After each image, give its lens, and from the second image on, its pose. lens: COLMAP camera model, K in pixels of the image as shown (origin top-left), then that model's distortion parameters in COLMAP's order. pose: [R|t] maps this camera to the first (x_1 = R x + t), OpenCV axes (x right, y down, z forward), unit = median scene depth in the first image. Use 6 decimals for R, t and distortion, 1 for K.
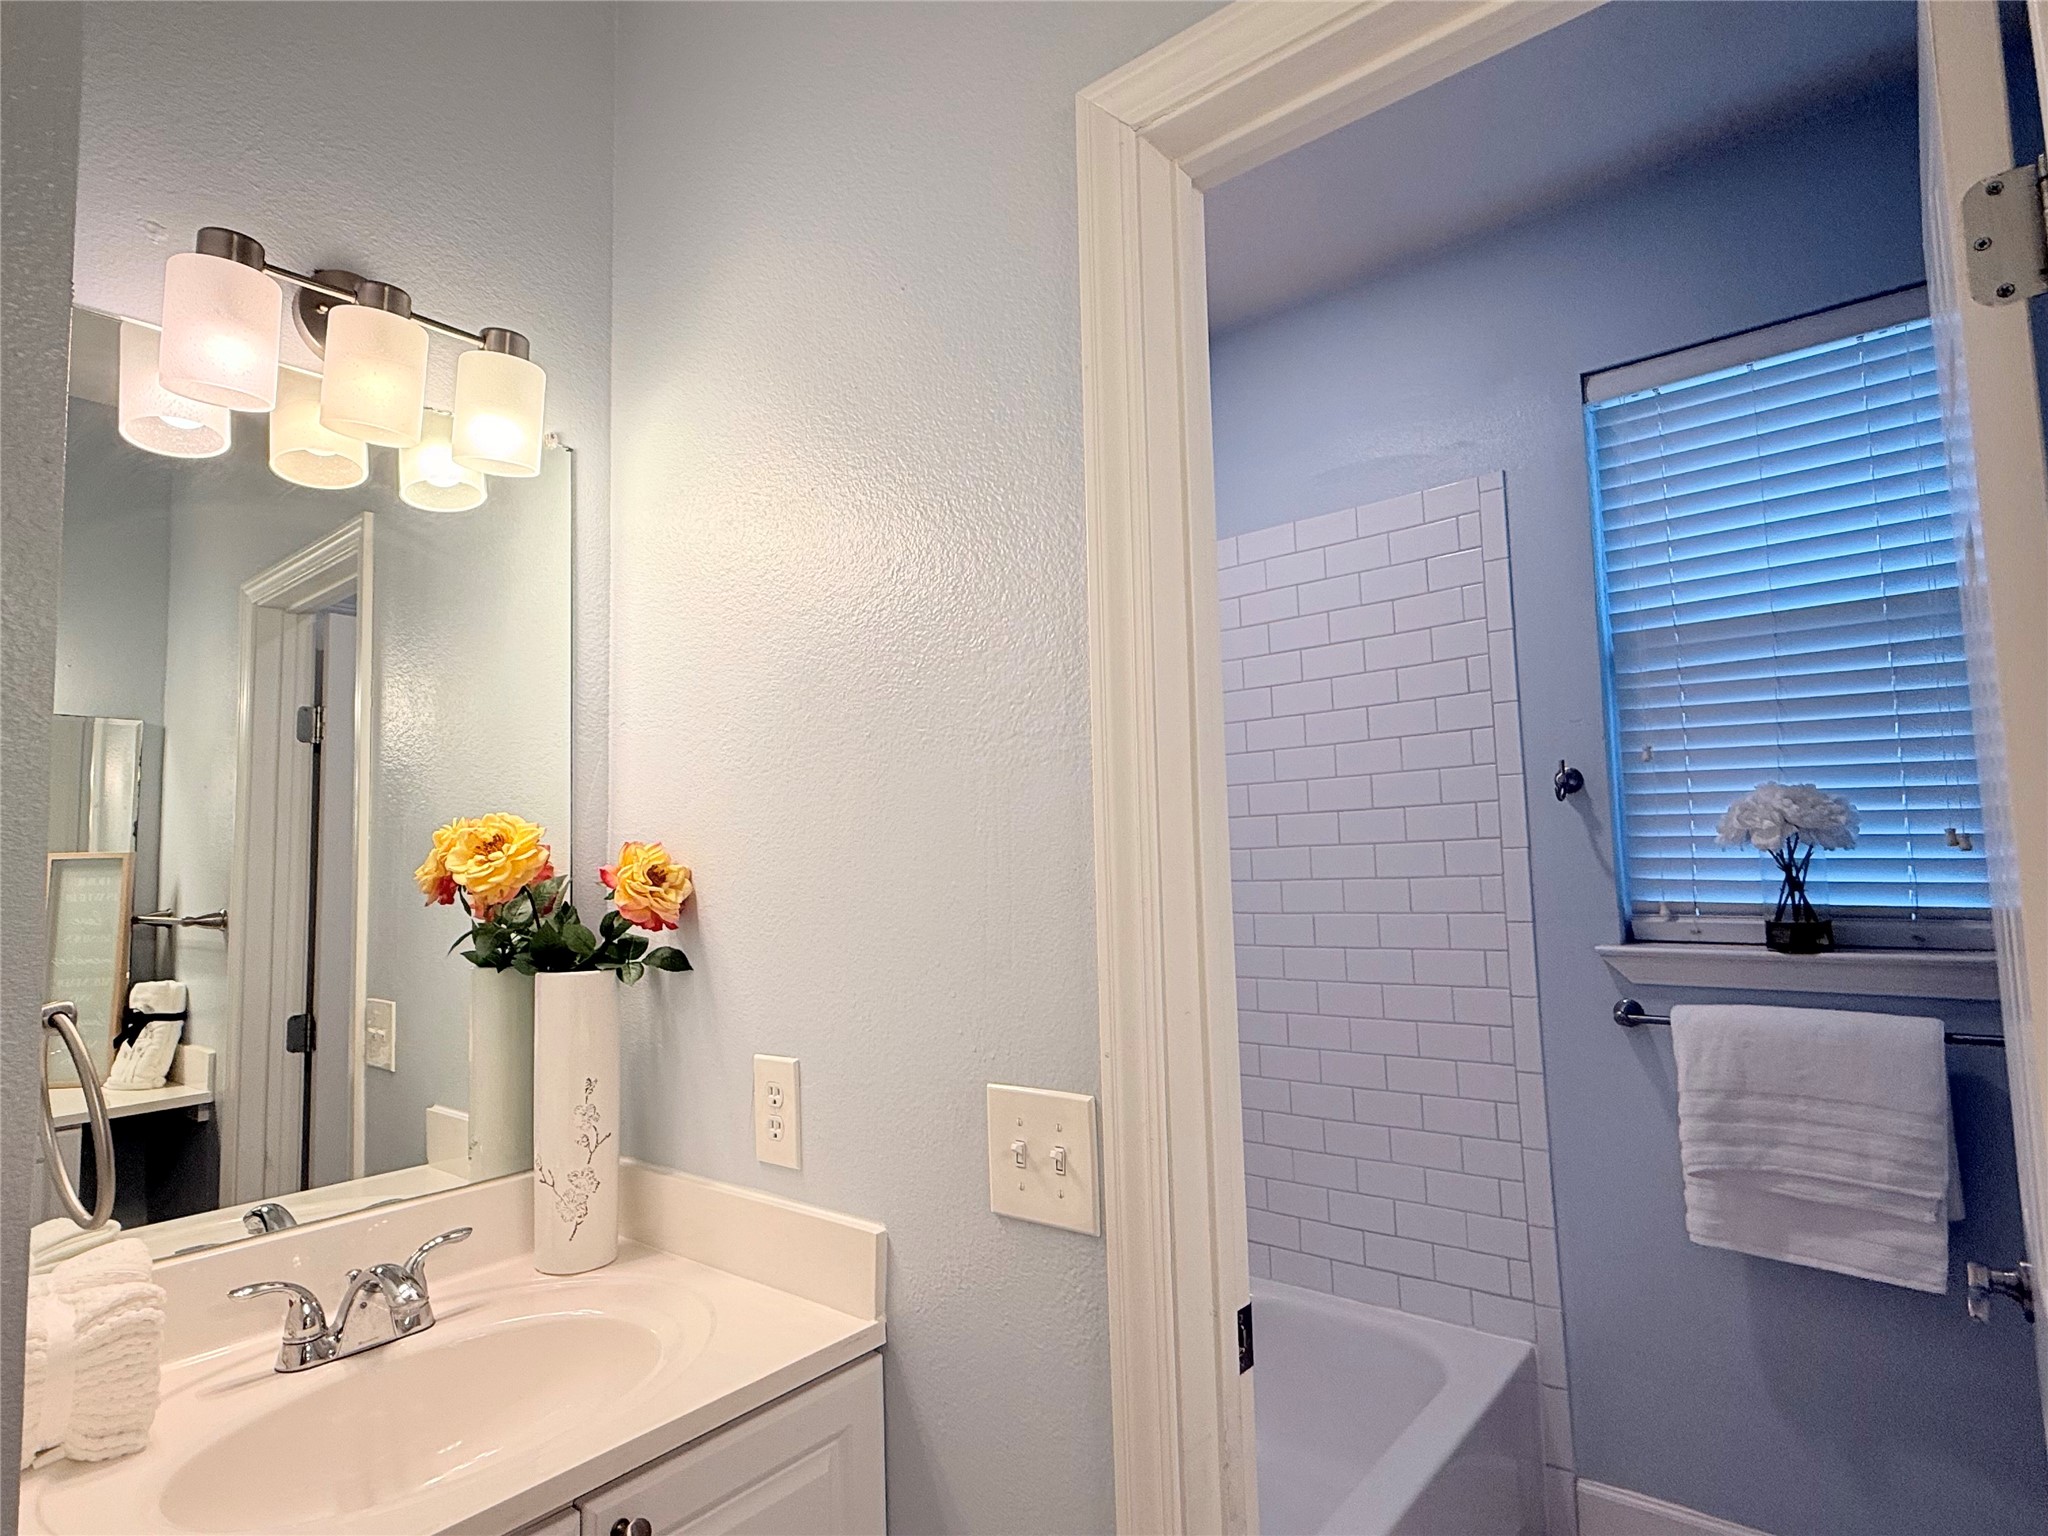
lens RADIAL K [[1085.5, 0, 1024.0], [0, 1085.5, 768.0], [0, 0, 1]] dist [-0.000989, 0.000329]
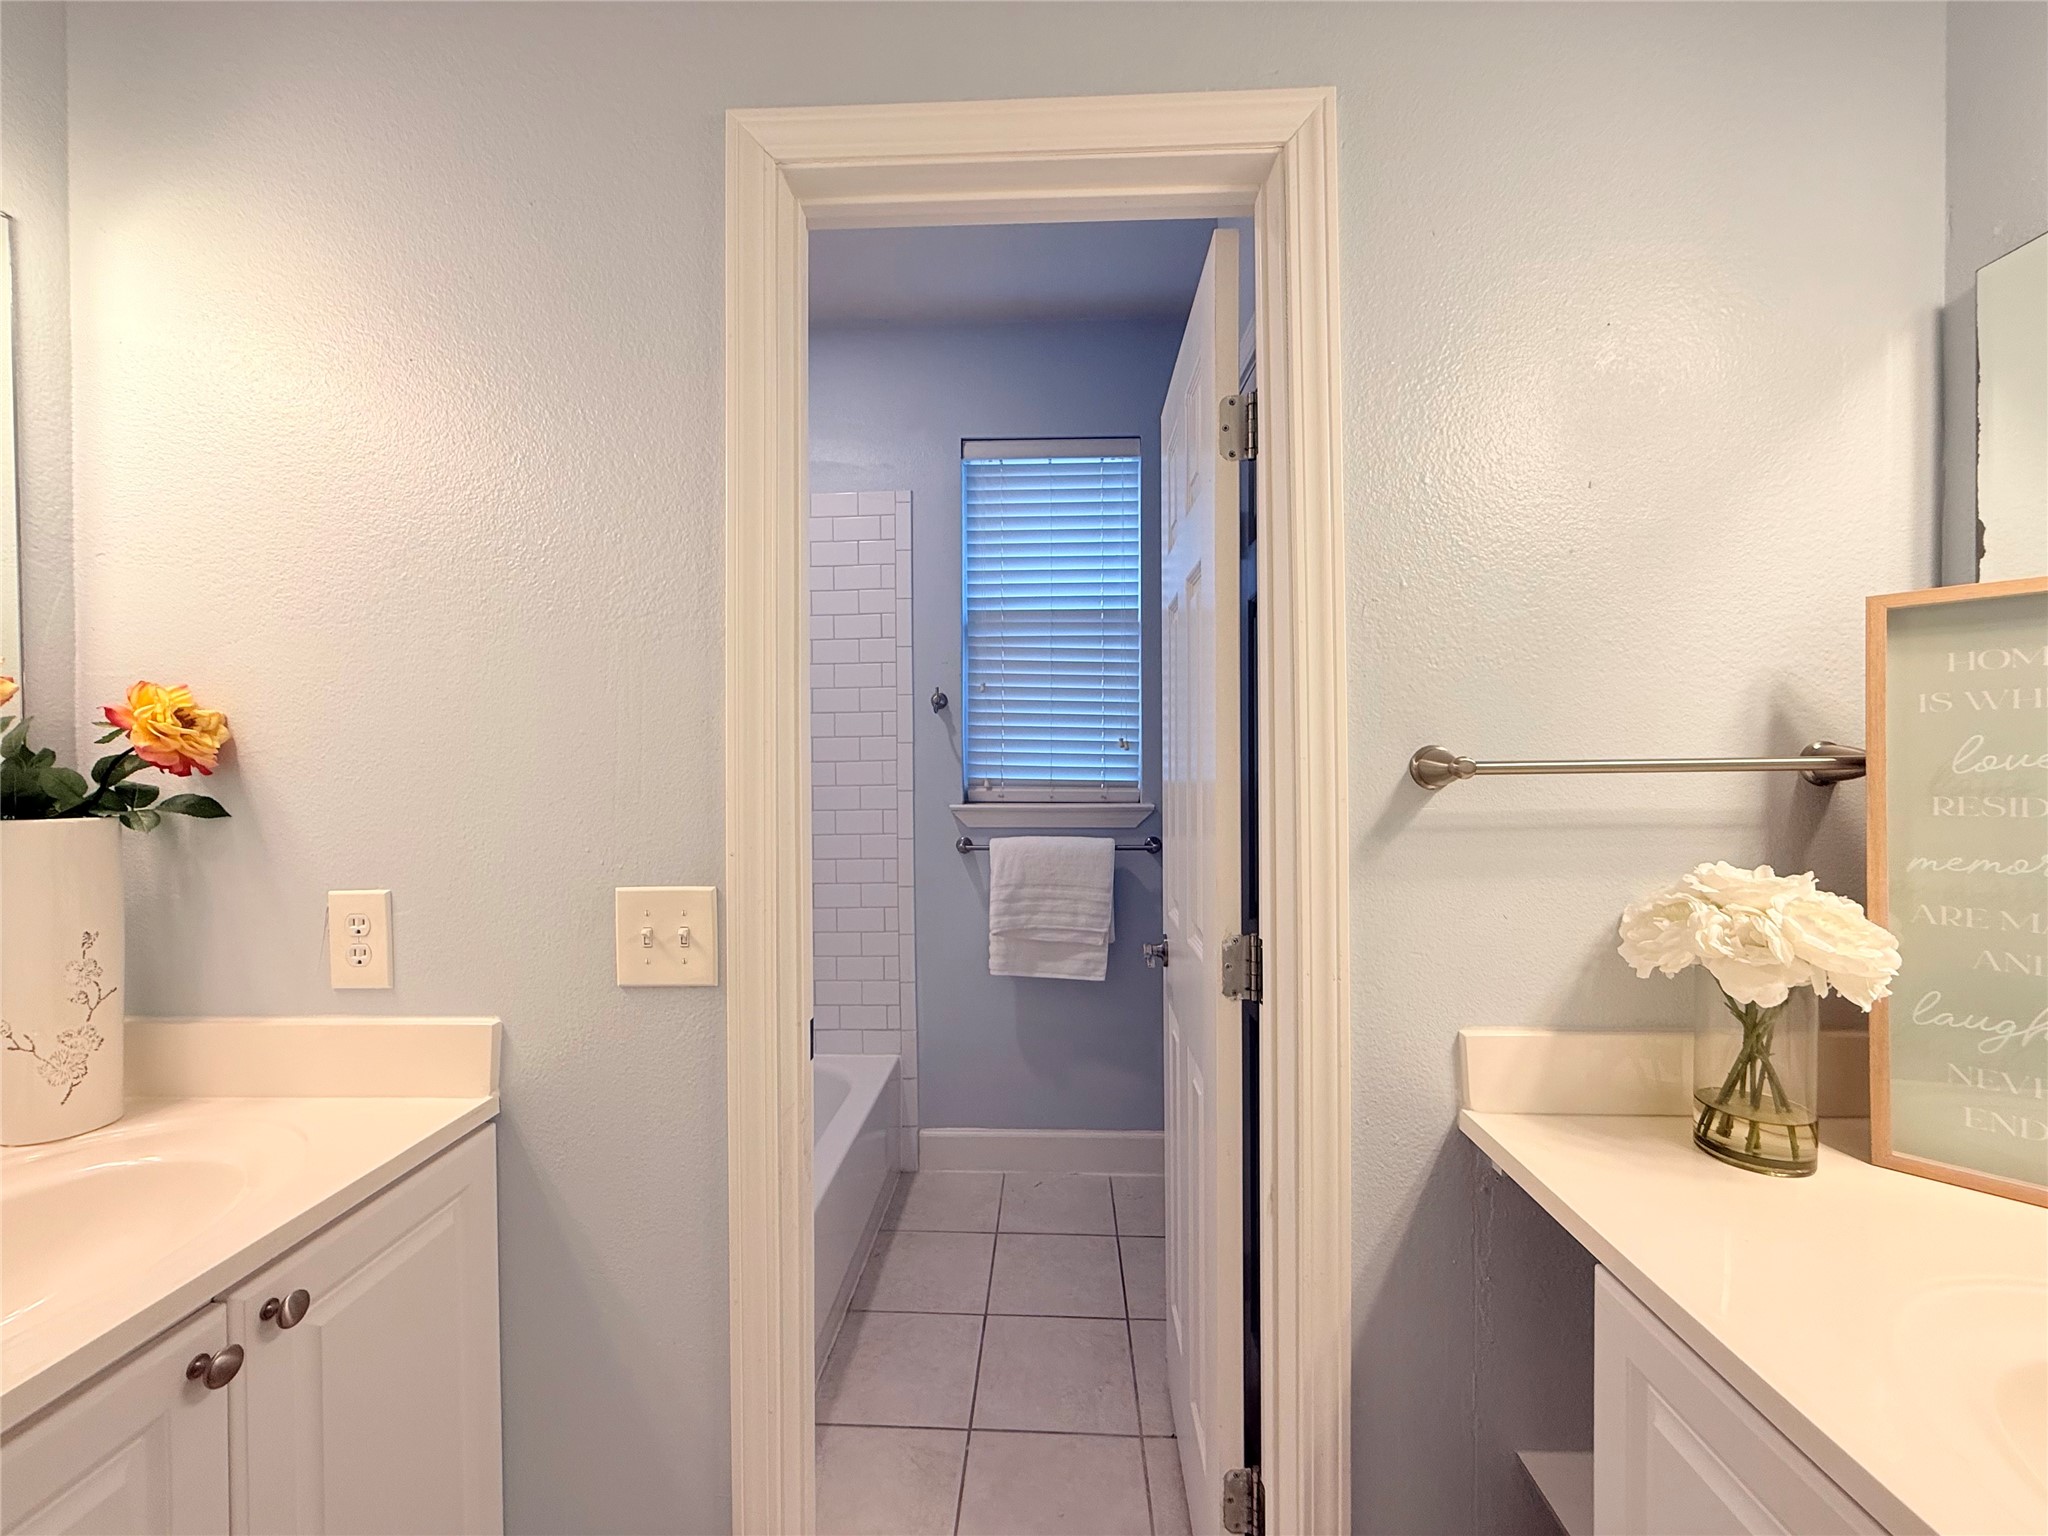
lens RADIAL K [[815.0, 0, 1024.0], [0, 815.0, 768.0], [0, 0, 1]] dist [-0.000266, -0.000364]
pose [[0.794224, 0.018549, 0.607342, -0.181506], [-0.068402, 0.995910, 0.059033, 0.048209], [-0.603763, -0.088429, 0.792244, -0.022969]]
